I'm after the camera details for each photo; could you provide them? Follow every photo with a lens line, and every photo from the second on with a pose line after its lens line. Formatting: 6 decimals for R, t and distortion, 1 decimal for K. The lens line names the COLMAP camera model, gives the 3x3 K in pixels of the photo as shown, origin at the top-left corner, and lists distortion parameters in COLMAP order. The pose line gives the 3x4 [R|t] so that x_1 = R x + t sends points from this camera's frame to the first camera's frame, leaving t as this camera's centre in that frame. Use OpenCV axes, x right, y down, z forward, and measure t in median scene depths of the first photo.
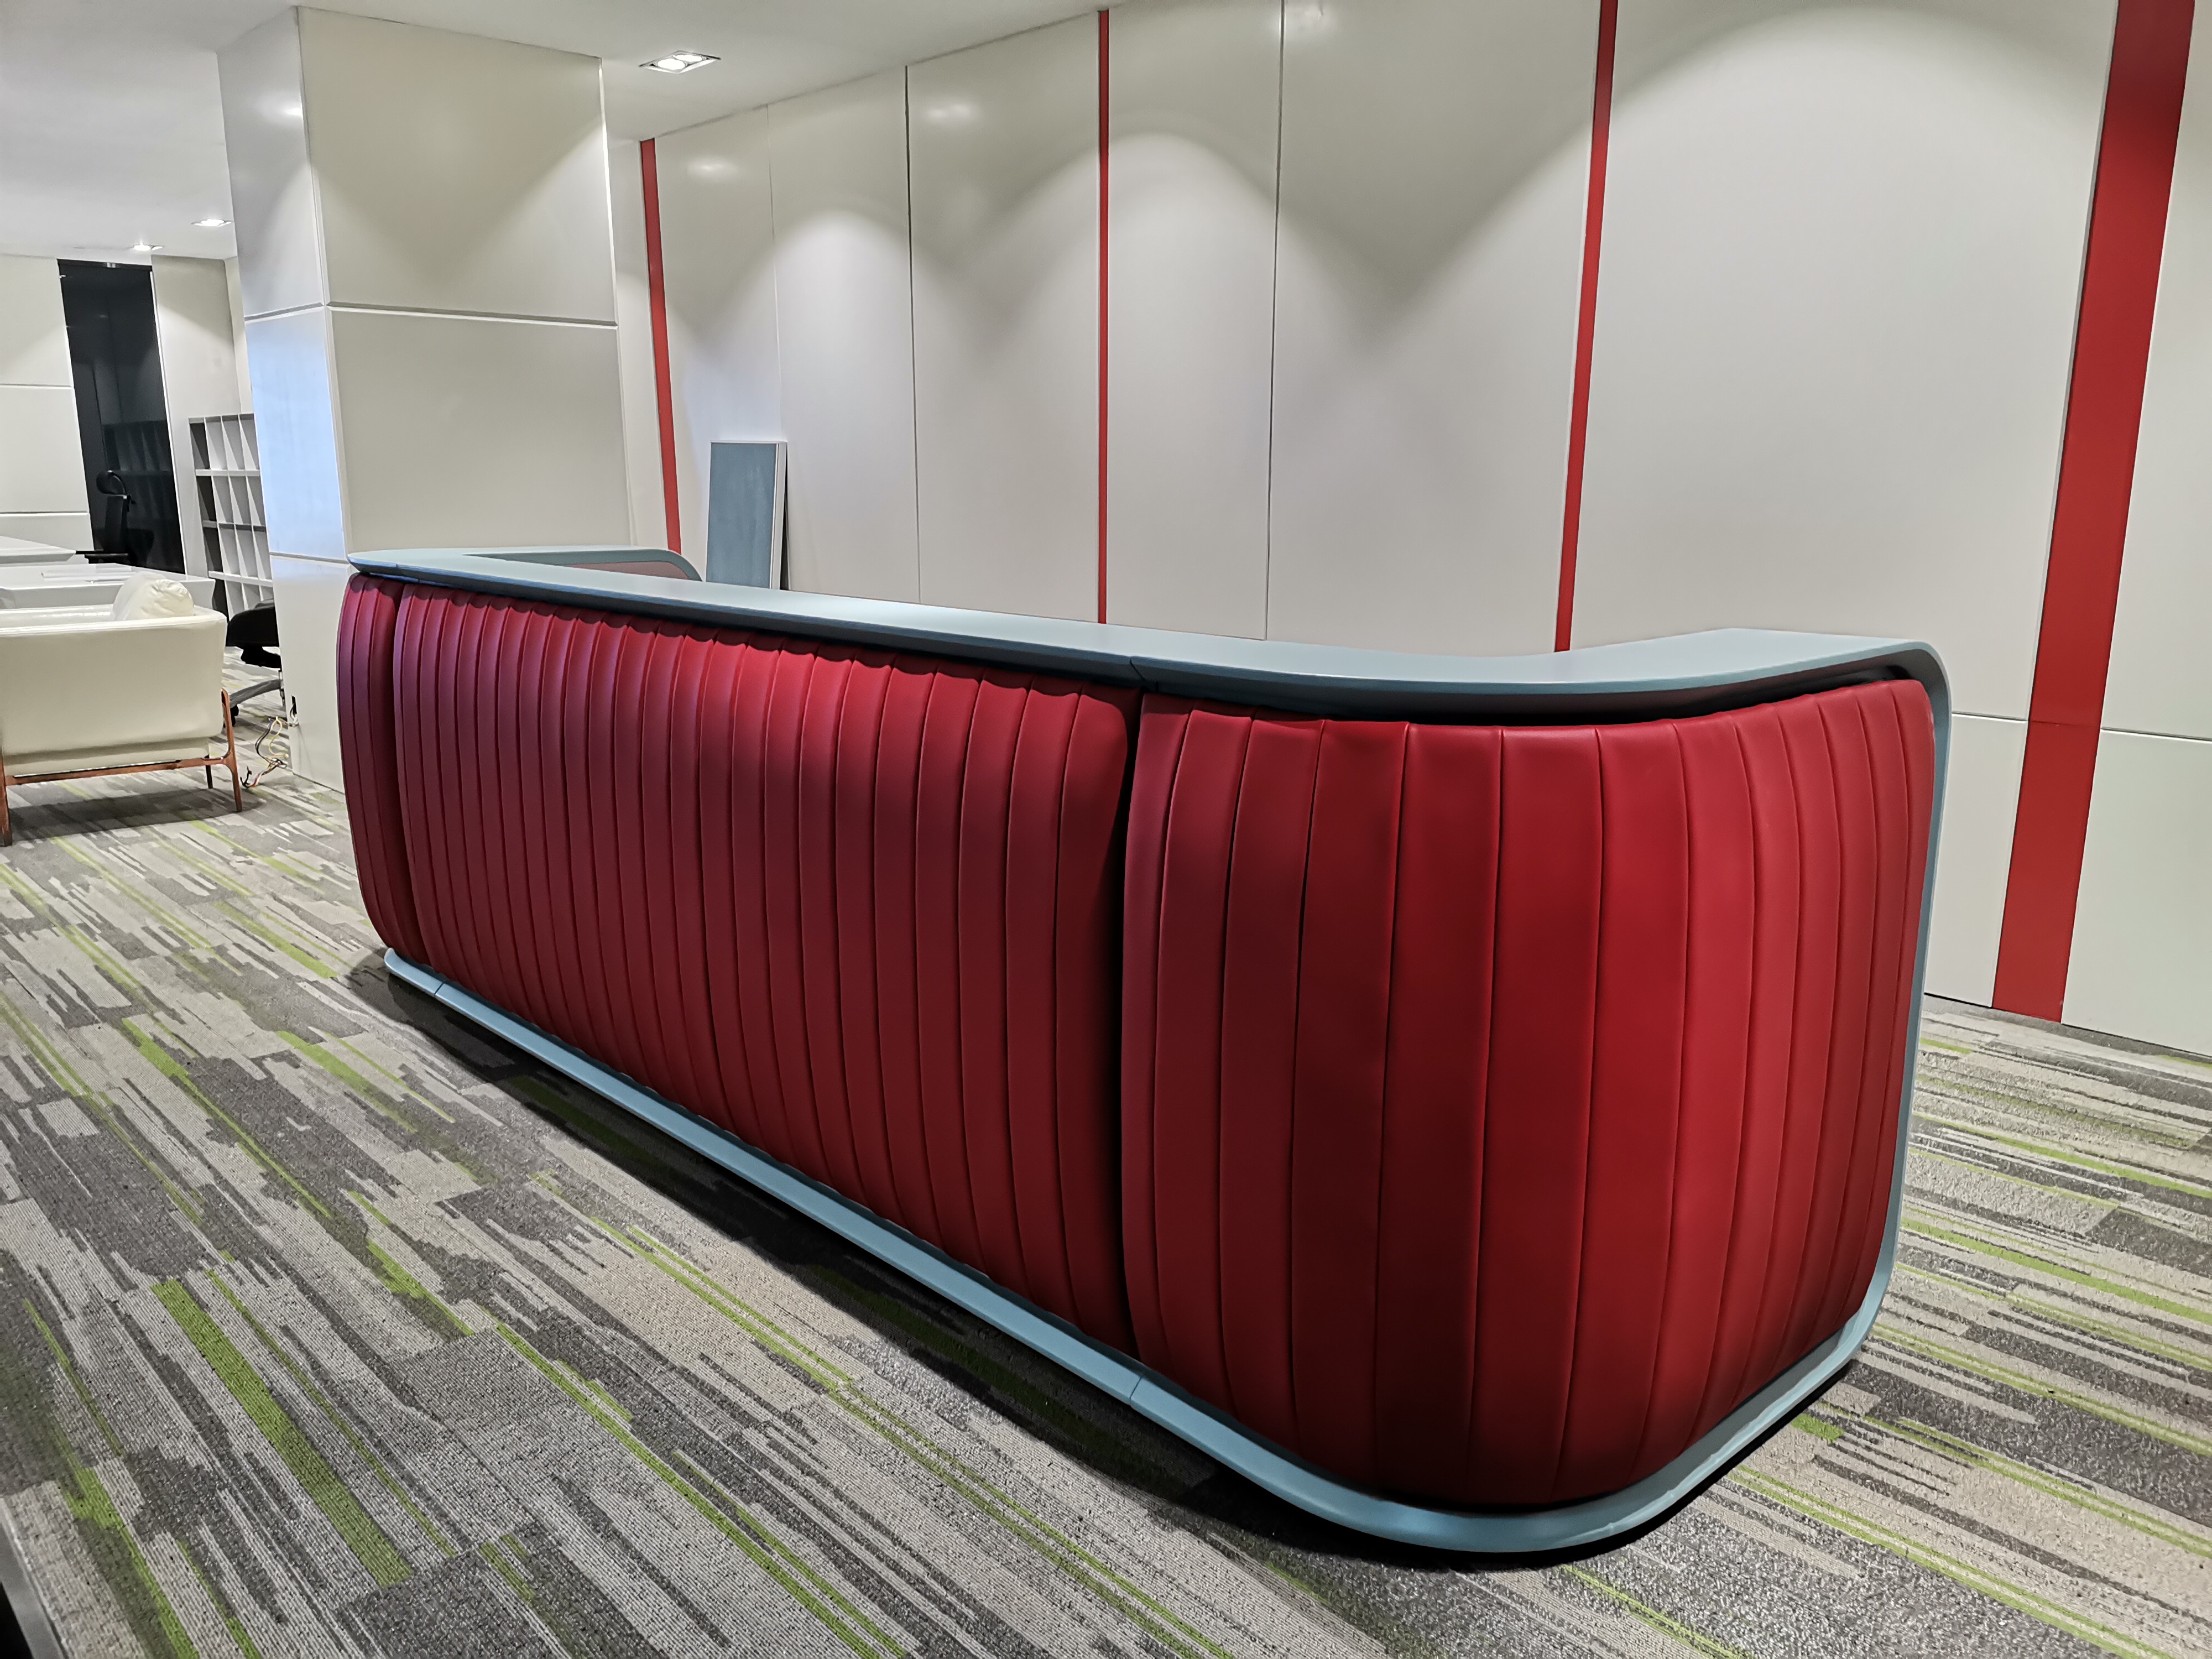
lens RADIAL K [[1660.1, 0, 1100.1], [0, 1660.1, 809.2], [0, 0, 1]] dist [0.107295, -0.143403]
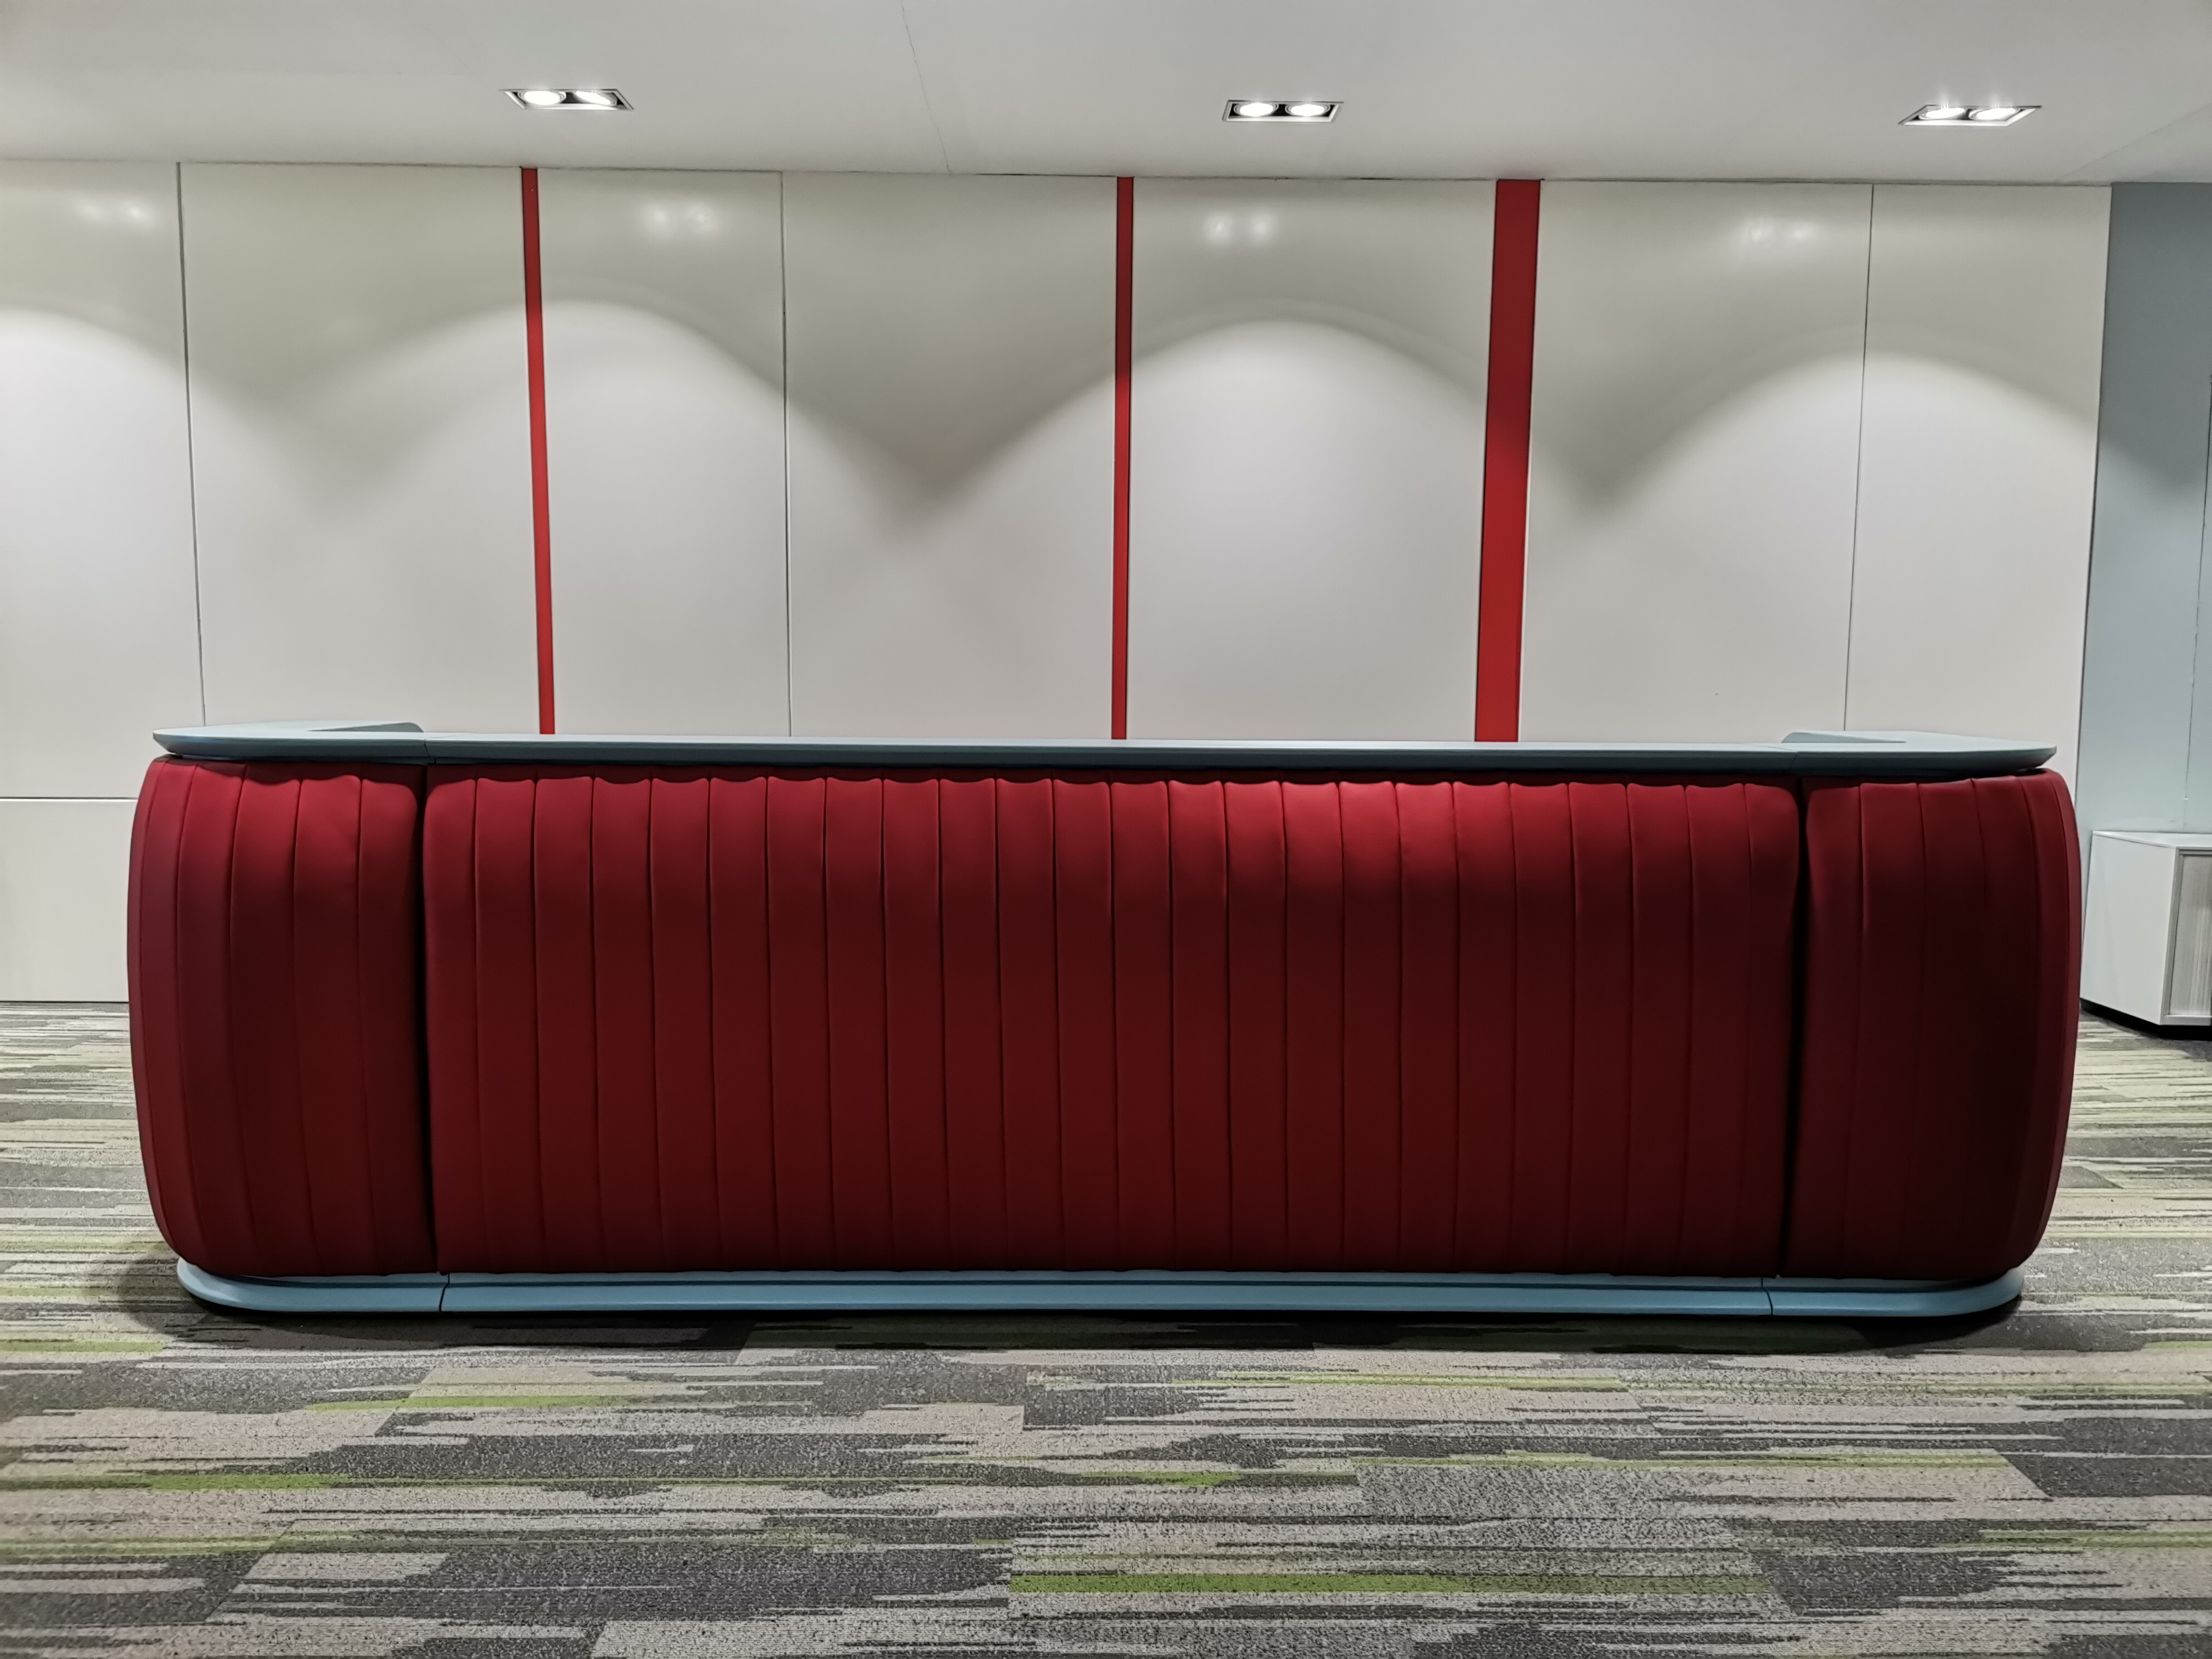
lens RADIAL K [[1660.1, 0, 1100.1], [0, 1660.1, 809.2], [0, 0, 1]] dist [0.107295, -0.143403]
pose [[0.670070, -0.064753, 0.739468, -1.099415], [0.145001, 0.988415, -0.044841, -0.049537], [-0.727998, 0.137270, 0.671696, 0.361586]]
